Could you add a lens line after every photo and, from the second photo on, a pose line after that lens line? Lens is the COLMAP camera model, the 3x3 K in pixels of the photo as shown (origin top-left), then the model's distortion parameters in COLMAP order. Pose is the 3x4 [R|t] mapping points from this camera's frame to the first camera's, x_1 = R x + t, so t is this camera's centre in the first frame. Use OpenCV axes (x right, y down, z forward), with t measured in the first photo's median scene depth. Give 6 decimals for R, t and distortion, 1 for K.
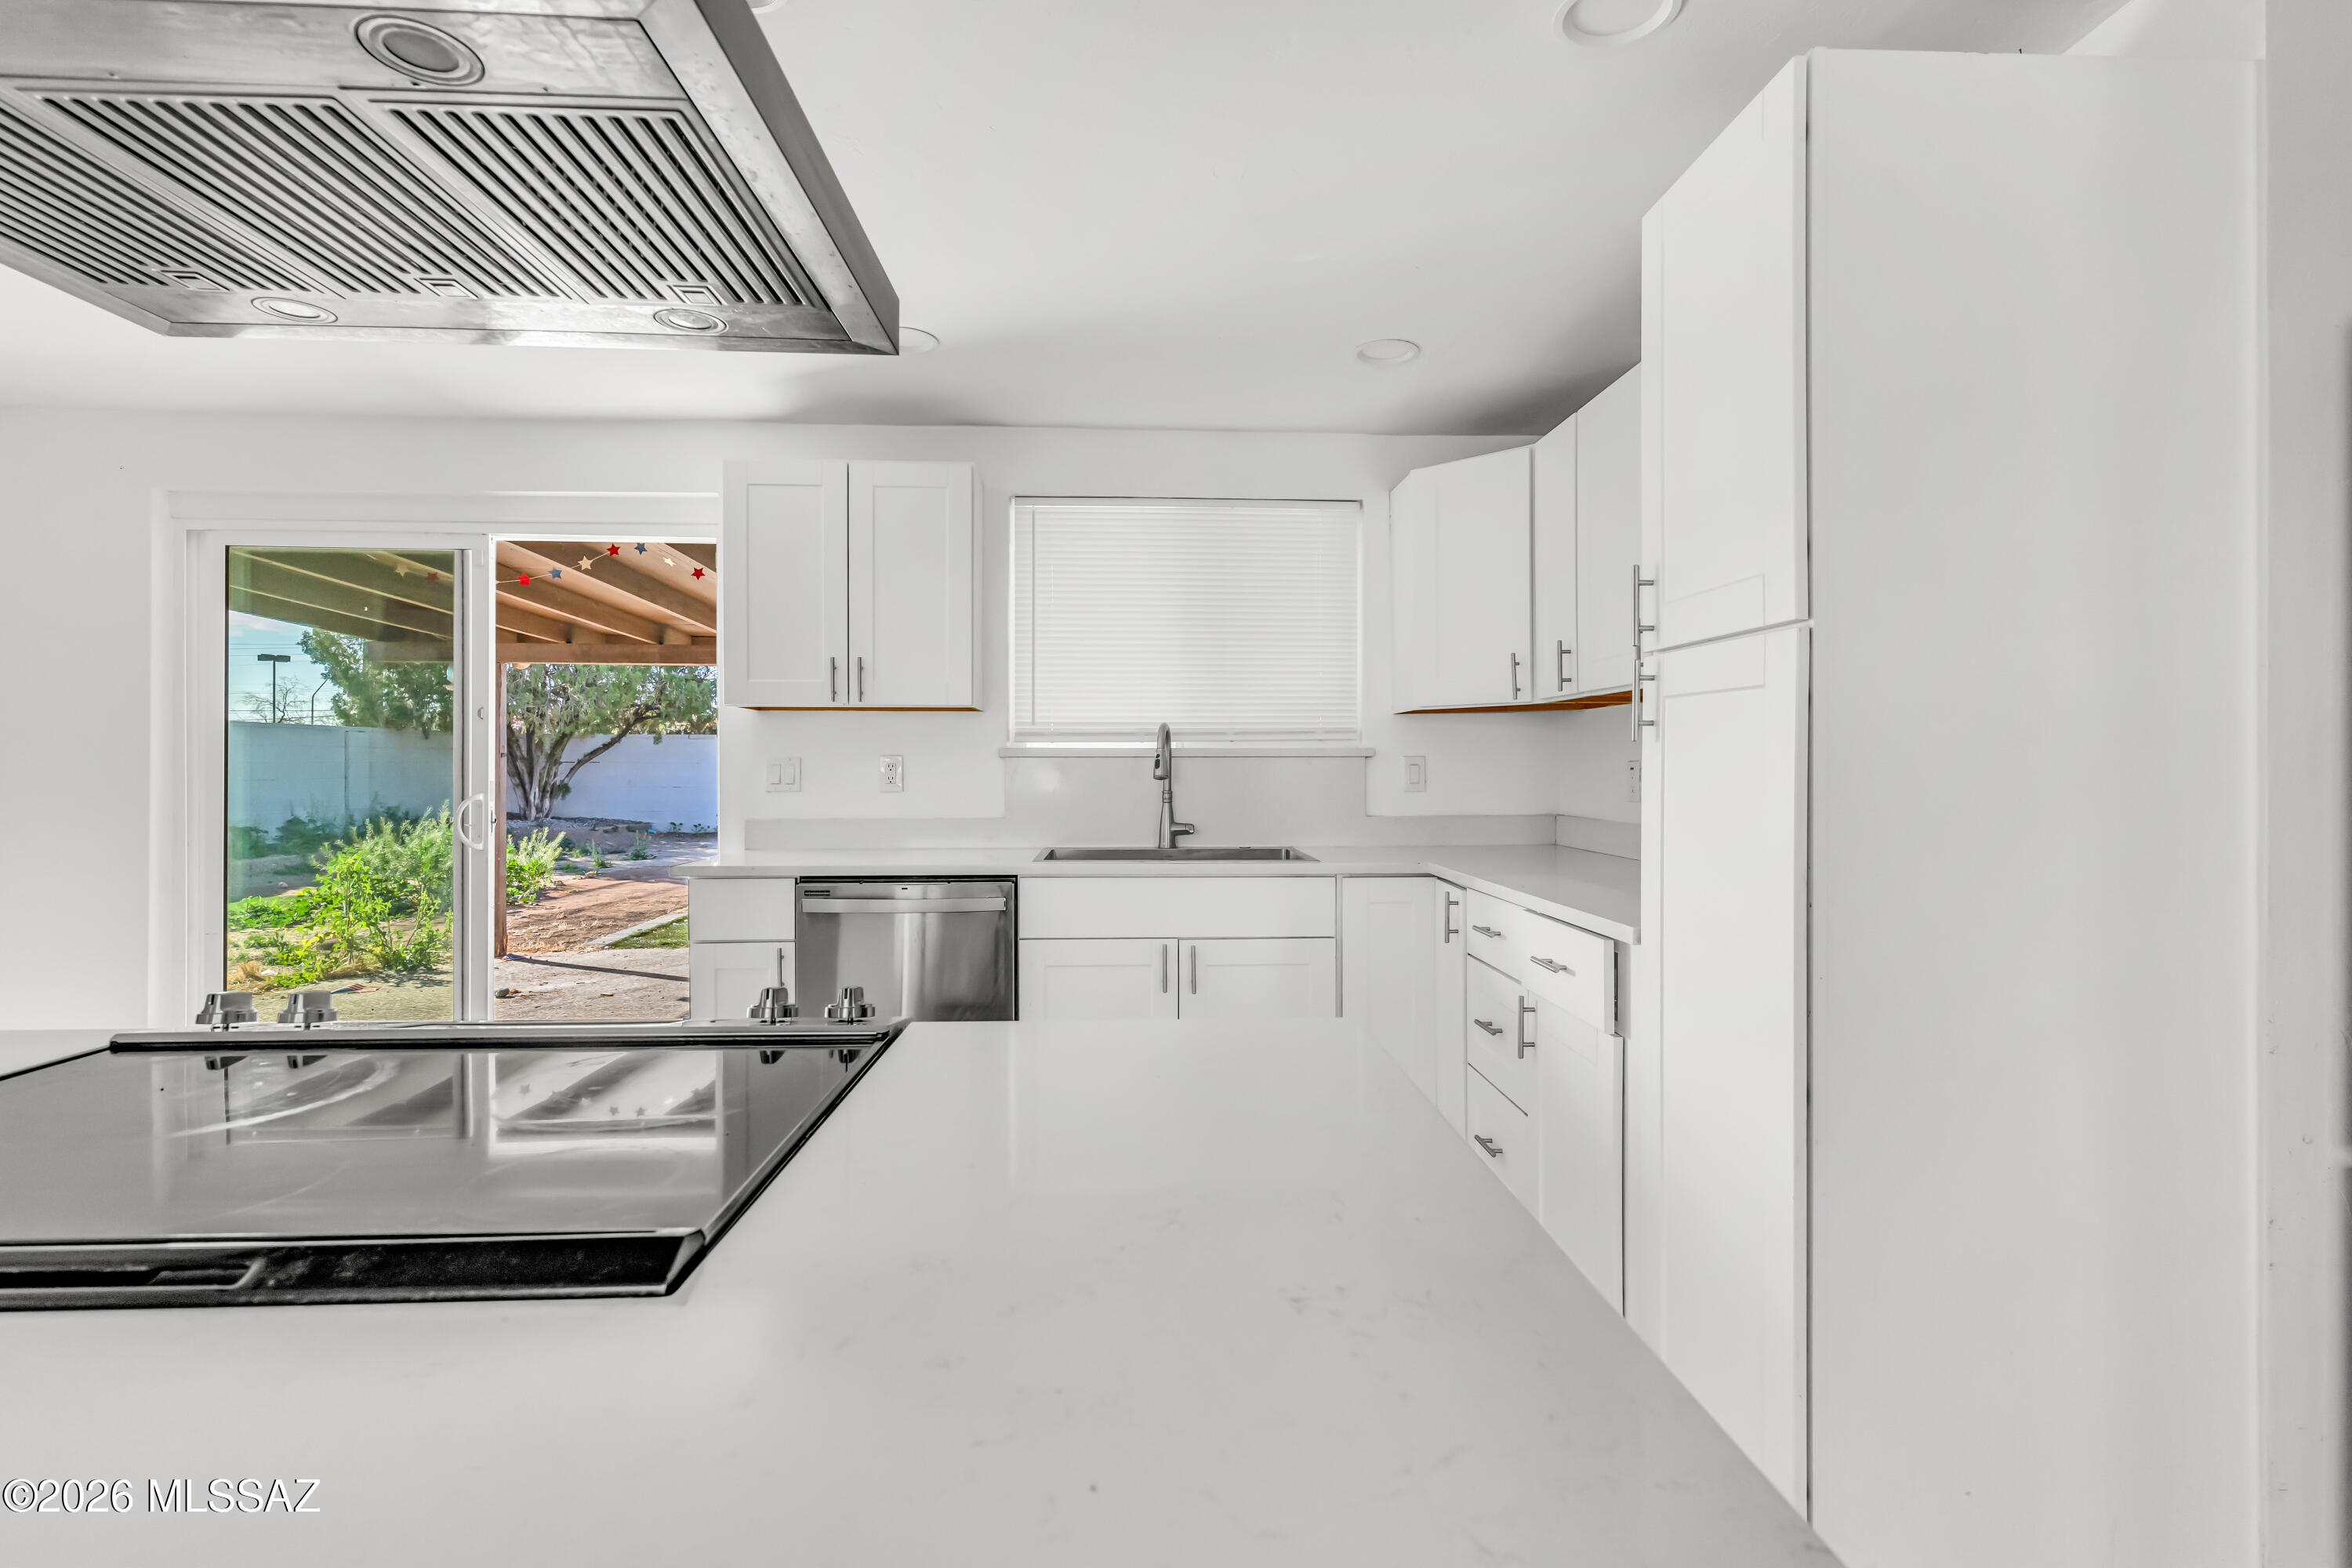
lens RADIAL K [[1129.2, 0, 1177.6], [0, 1129.2, 762.9], [0, 0, 1]] dist [0.003597, 0.001561]
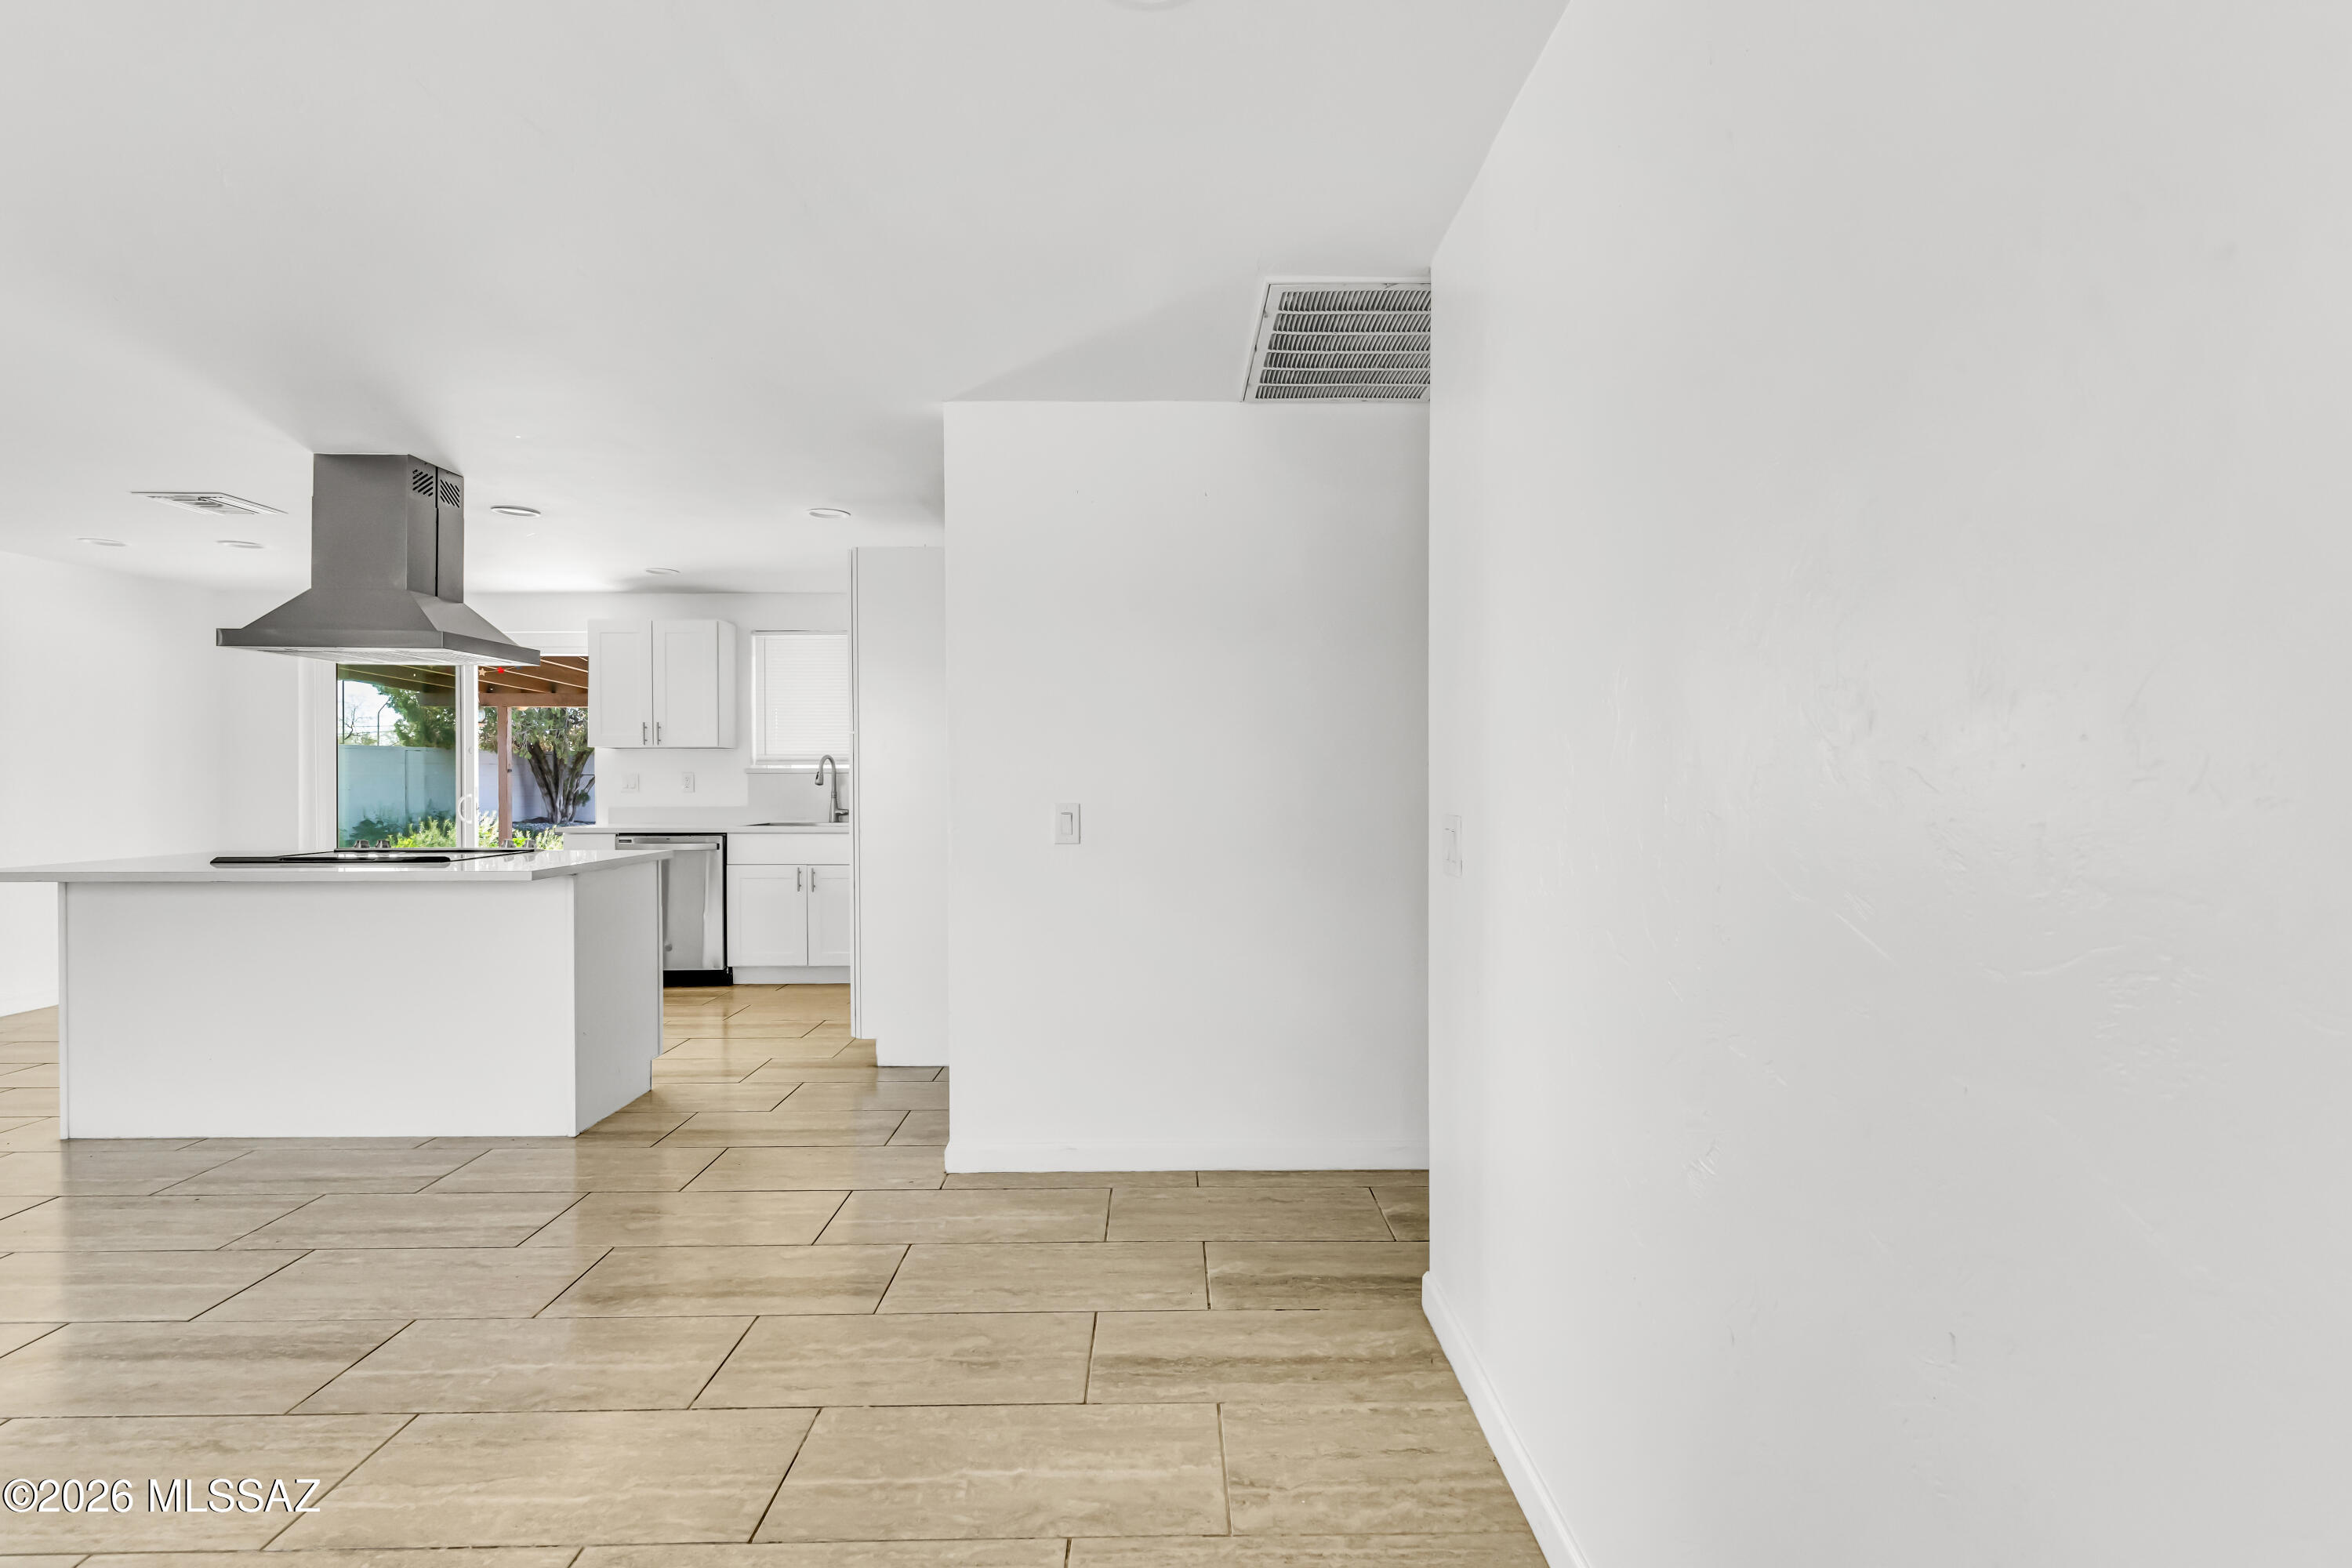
lens RADIAL K [[1123.2, 0, 1176.0], [0, 1123.2, 784.0], [0, 0, 1]] dist [0.006766, 0.000162]
pose [[0.999327, -0.002567, -0.036582, 0.594098], [0.002923, 0.999949, 0.009692, -0.003198], [0.036555, -0.009792, 0.999284, -0.784595]]
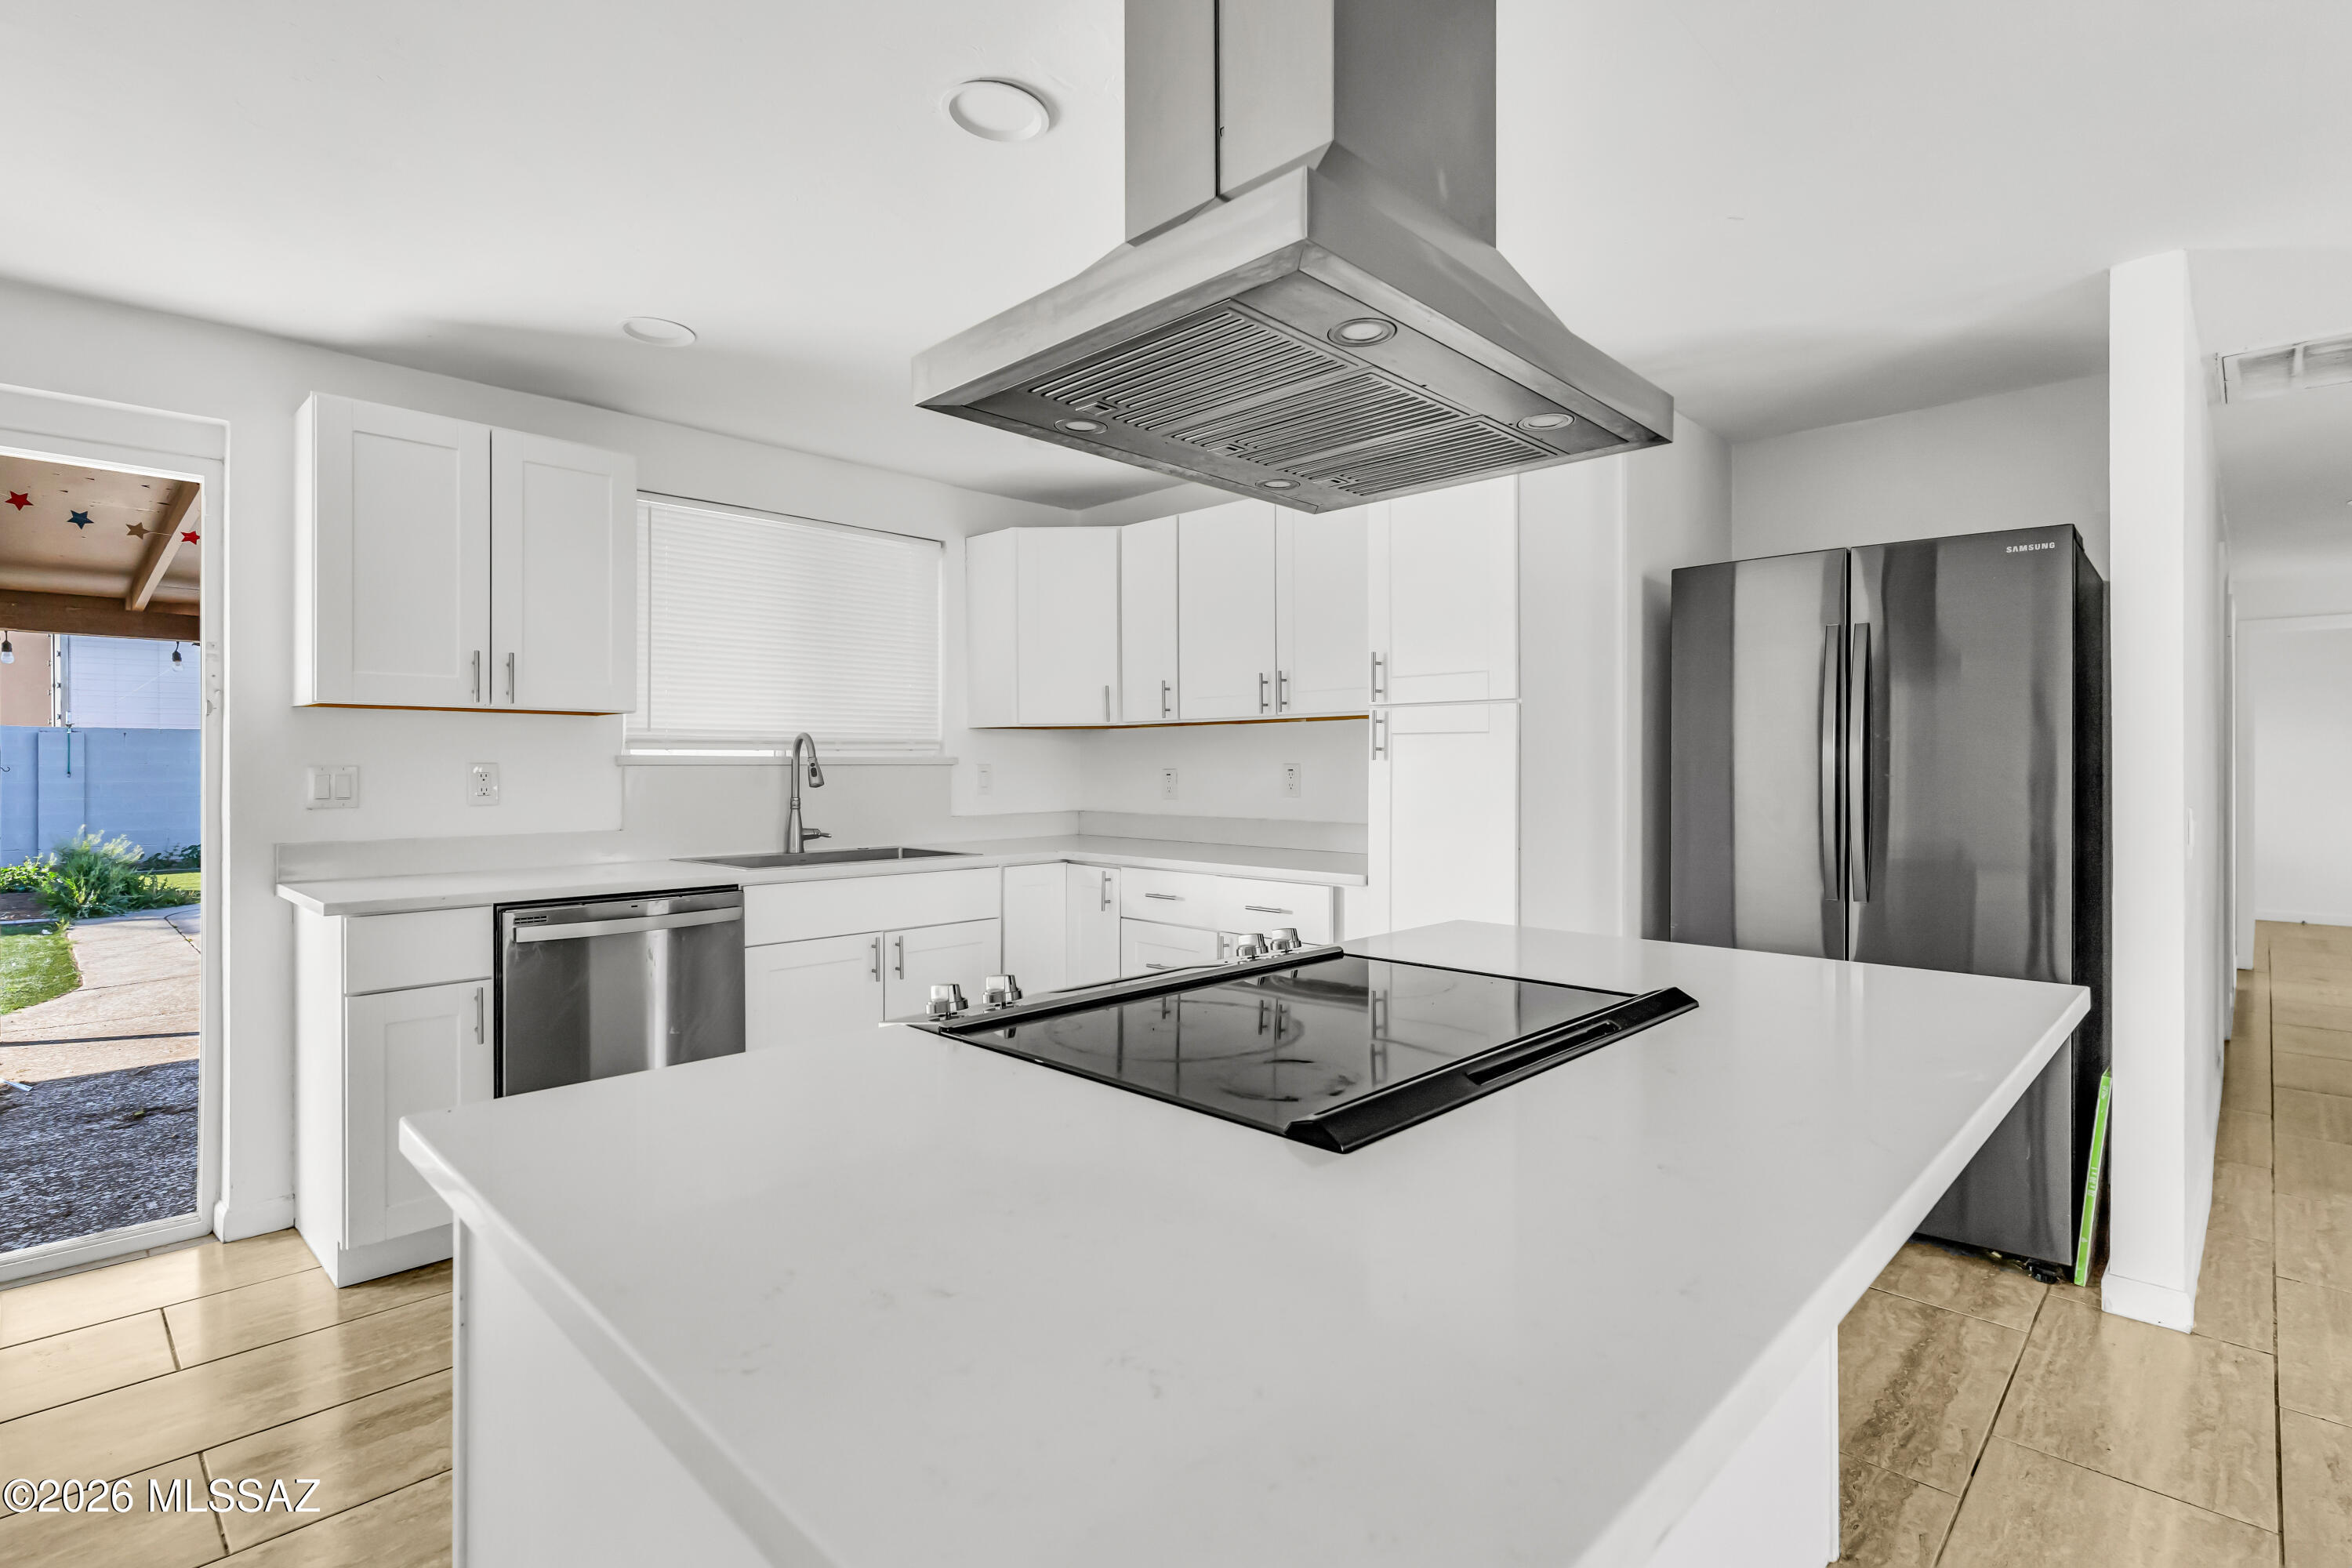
lens RADIAL K [[1114.4, 0, 1174.9], [0, 1114.4, 766.0], [0, 0, 1]] dist [-0.000730, -0.000309]
pose [[0.729678, -0.000072, 0.683791, -0.440572], [-0.001263, 0.999998, 0.001453, -0.006243], [-0.683790, -0.001924, 0.729677, 0.010569]]
